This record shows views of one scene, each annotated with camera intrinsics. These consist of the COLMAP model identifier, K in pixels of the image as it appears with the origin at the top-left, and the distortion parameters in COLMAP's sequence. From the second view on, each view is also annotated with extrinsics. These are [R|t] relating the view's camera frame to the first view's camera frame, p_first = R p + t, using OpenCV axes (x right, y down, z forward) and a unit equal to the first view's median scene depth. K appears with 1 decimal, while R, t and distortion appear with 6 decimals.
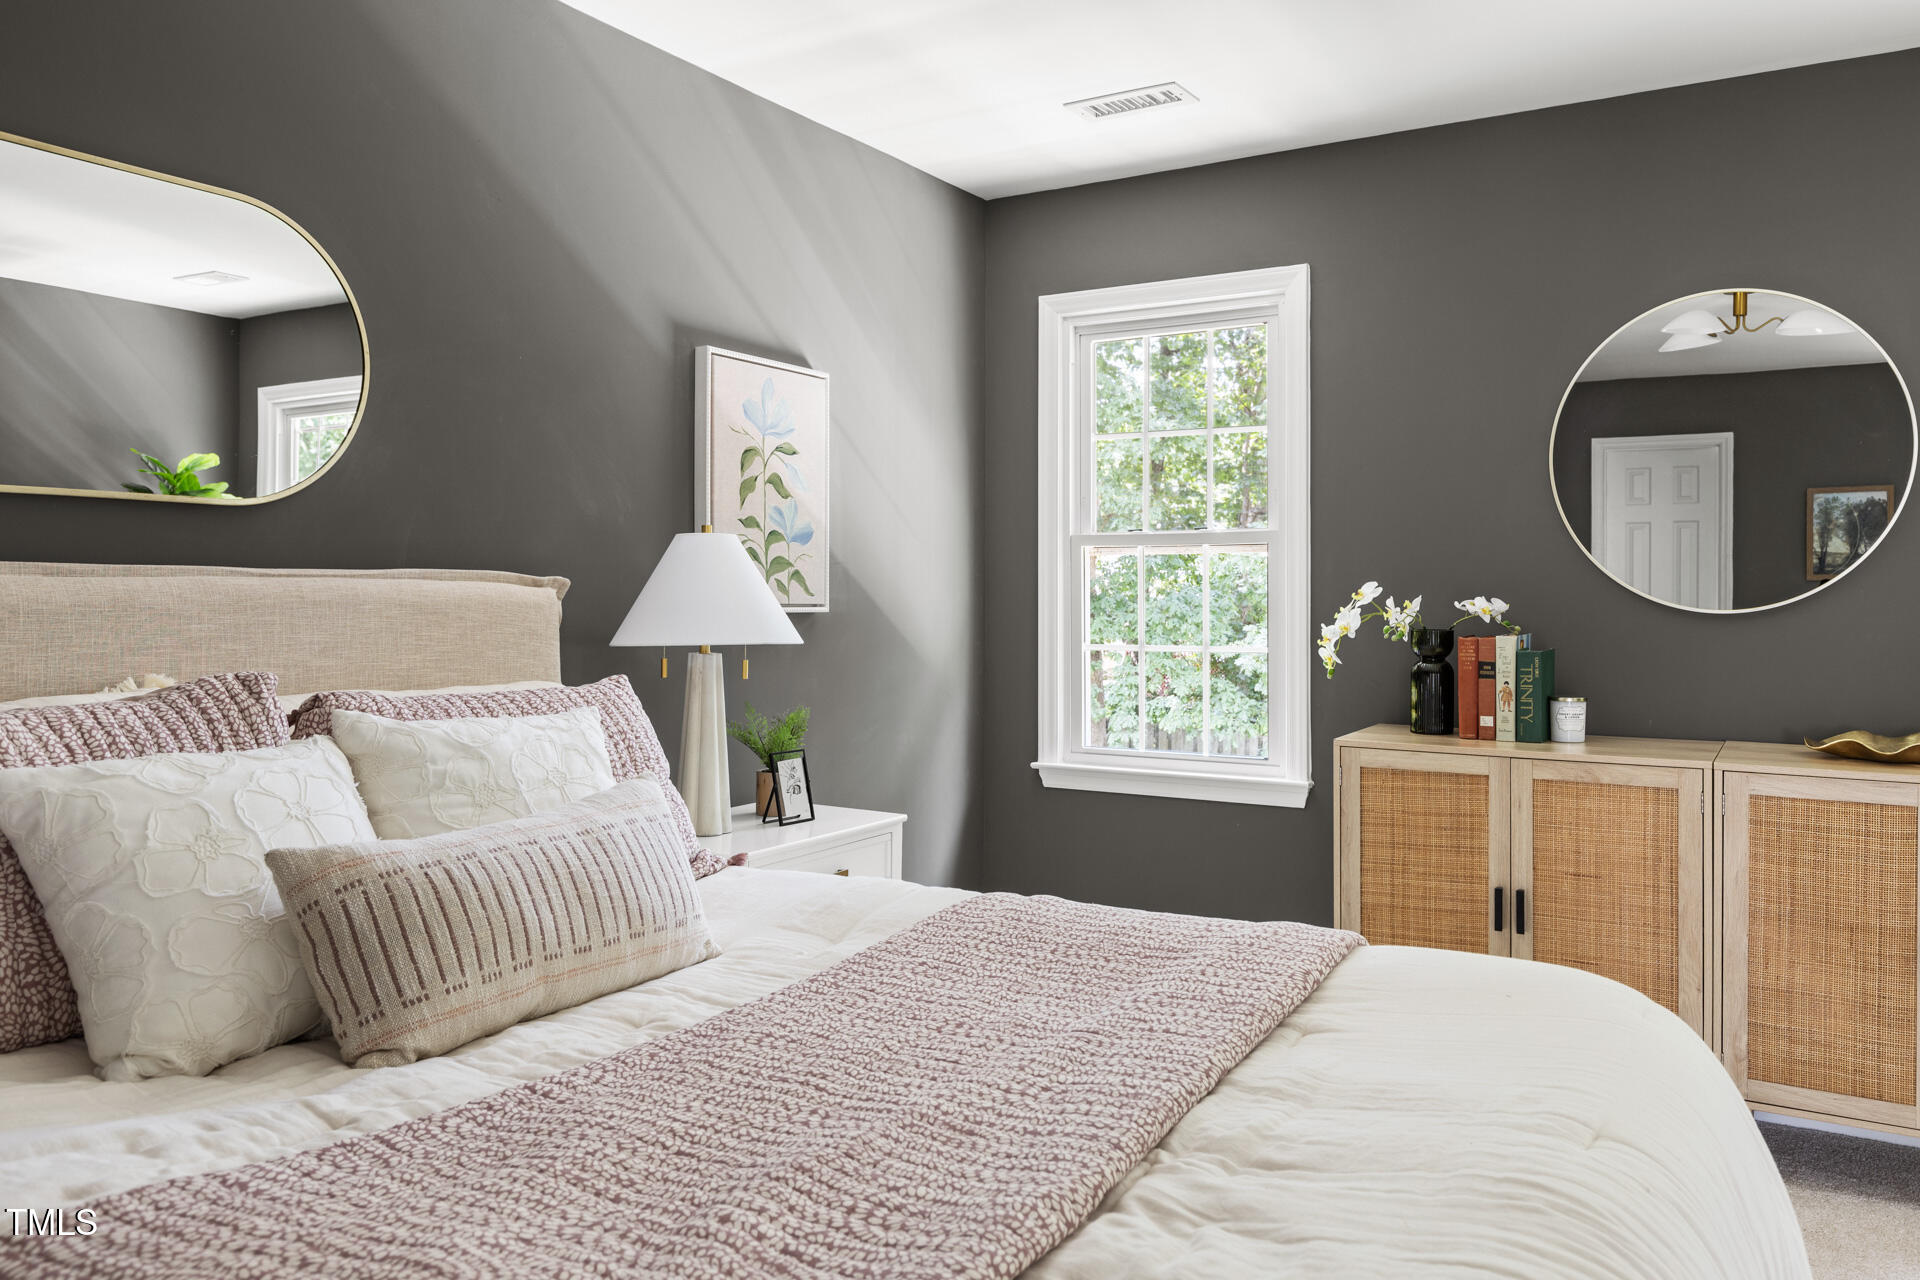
lens RADIAL K [[1415.2, 0, 956.9], [0, 1415.2, 588.2], [0, 0, 1]] dist [-0.000816, 0.000111]
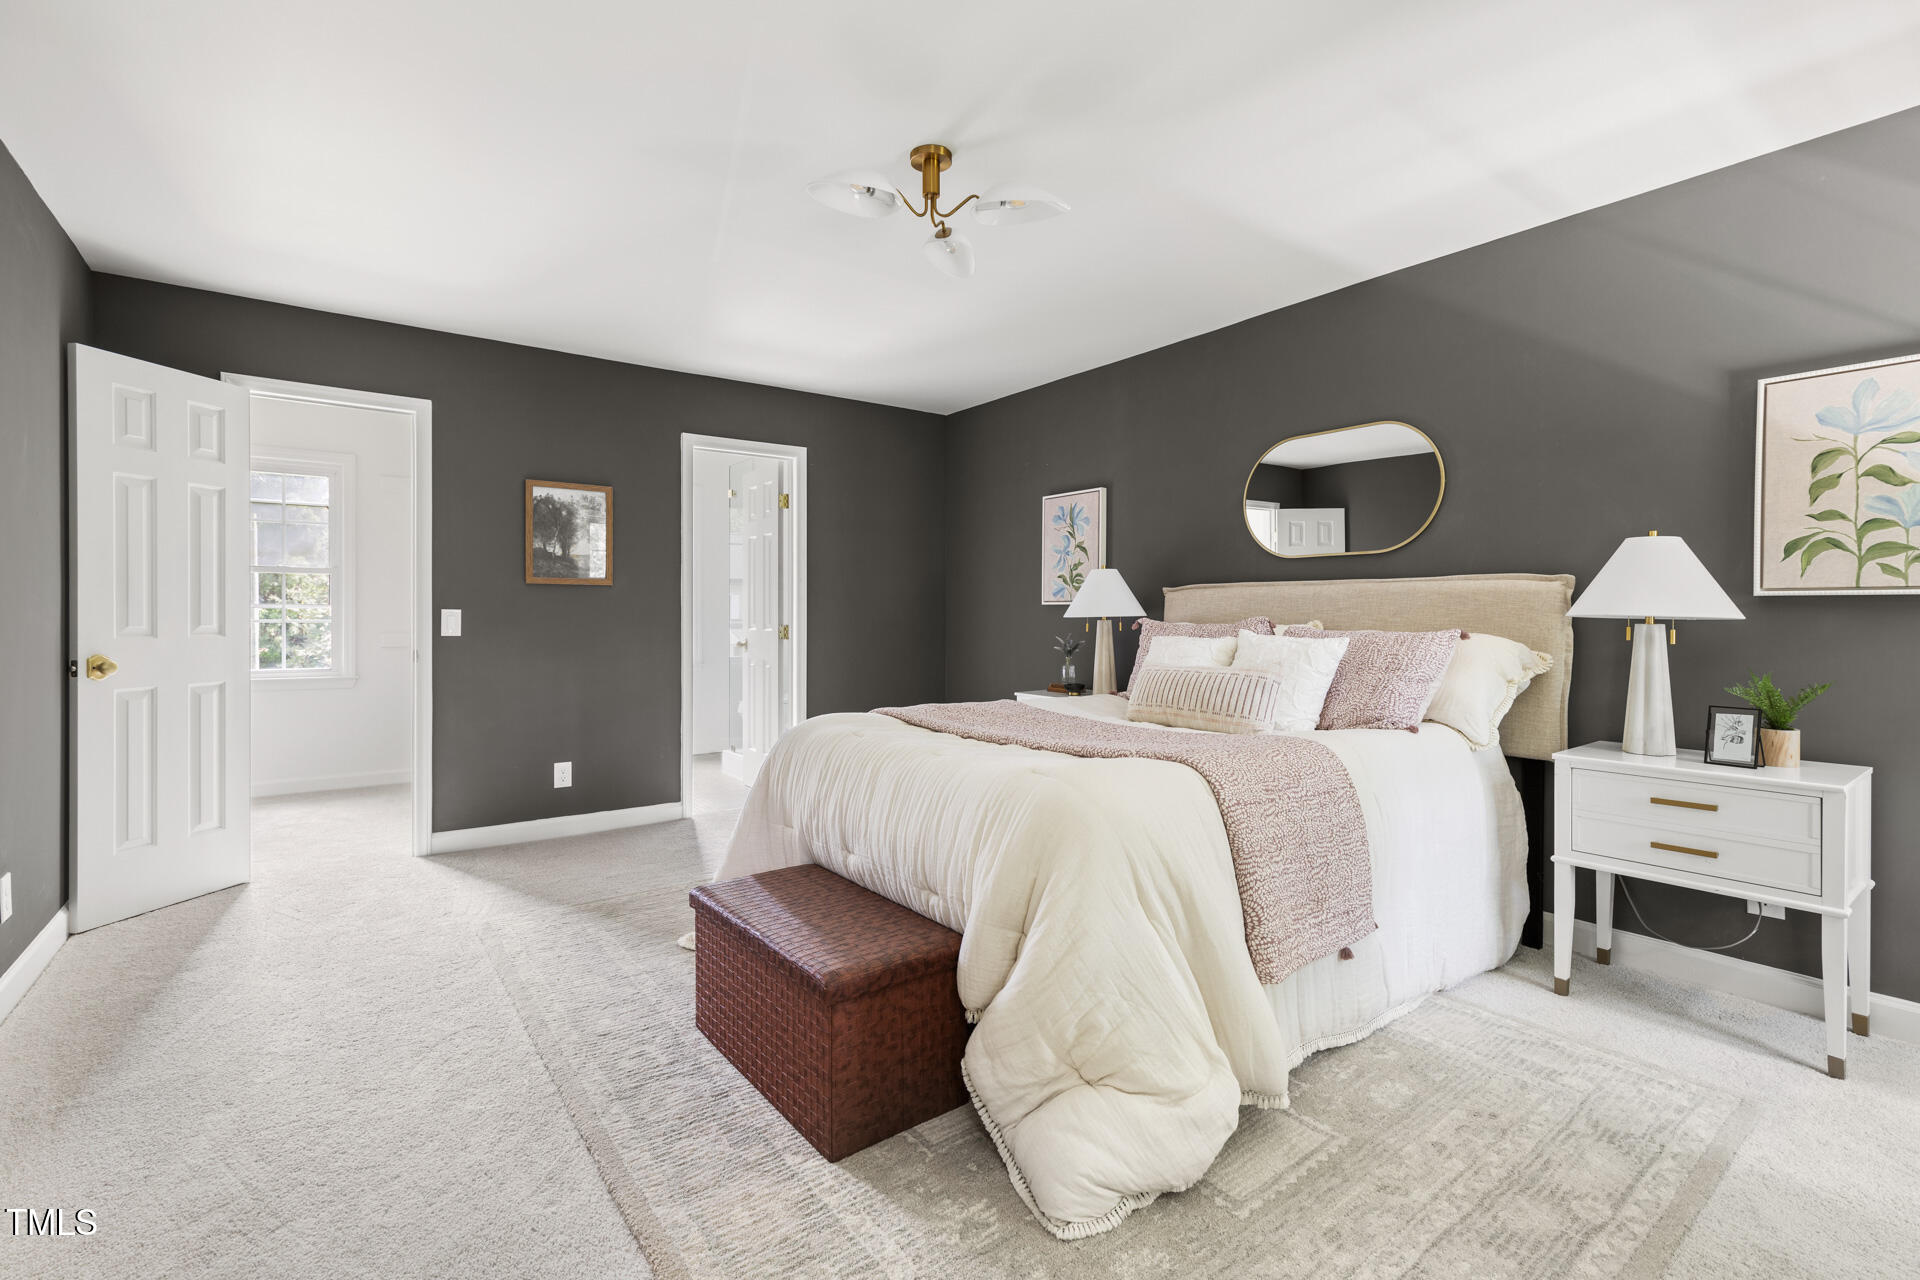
lens RADIAL K [[857.4, 0, 959.9], [0, 857.4, 618.4], [0, 0, 1]] dist [0.004204, 0.000043]
pose [[-0.372318, 0.000244, -0.928105, 0.764896], [0.001648, 0.999999, -0.000398, 0.035521], [0.928104, -0.001677, -0.372318, 0.616746]]
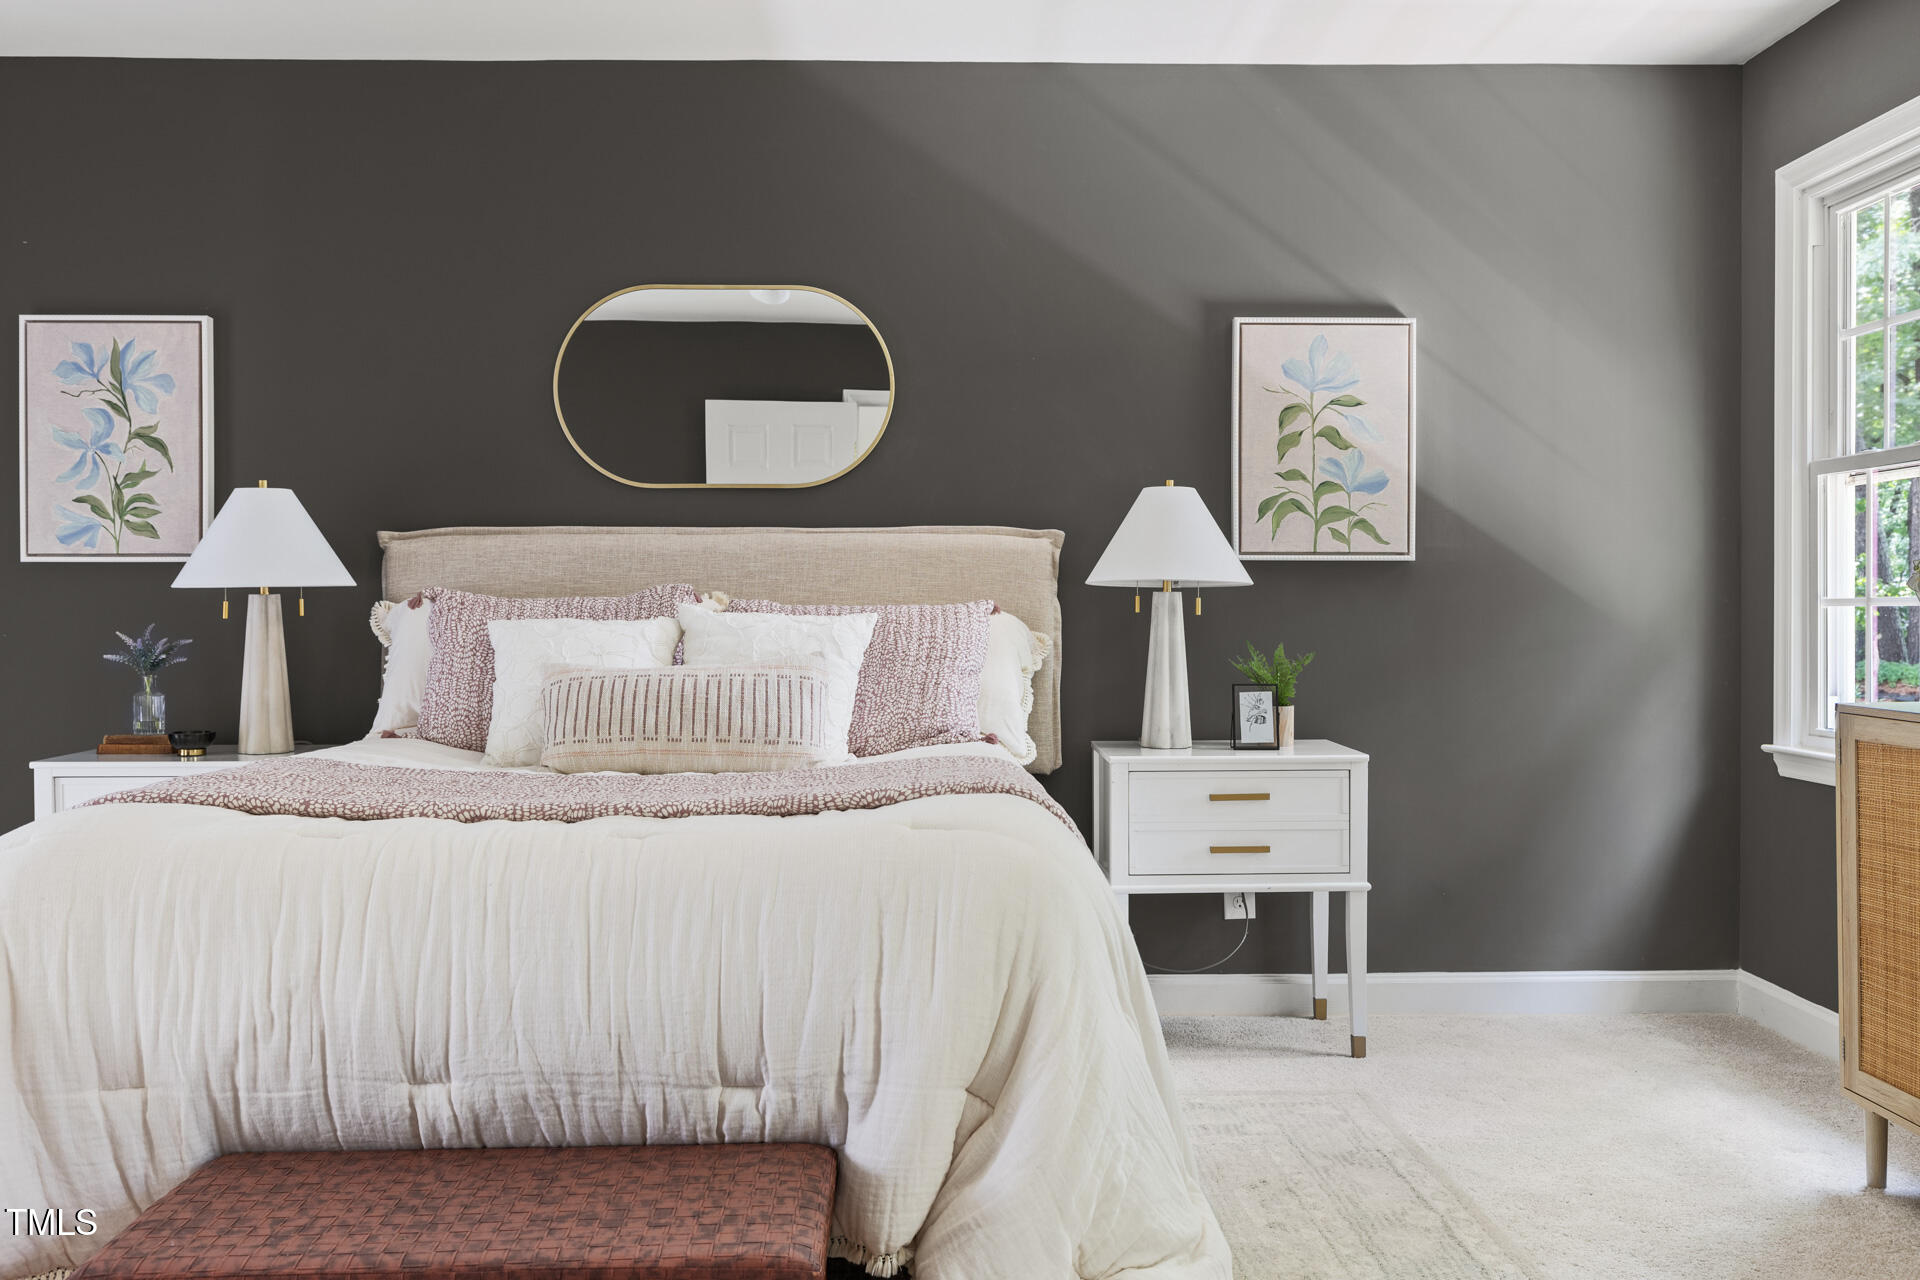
lens RADIAL K [[1652.7, 0, 951.6], [0, 1652.7, 619.1], [0, 0, 1]] dist [0.004540, 0.004616]
pose [[0.540262, 0.001665, -0.841495, 0.769399], [0.007651, 0.999947, 0.006890, 0.051629], [0.841462, -0.010161, 0.540221, 0.113963]]
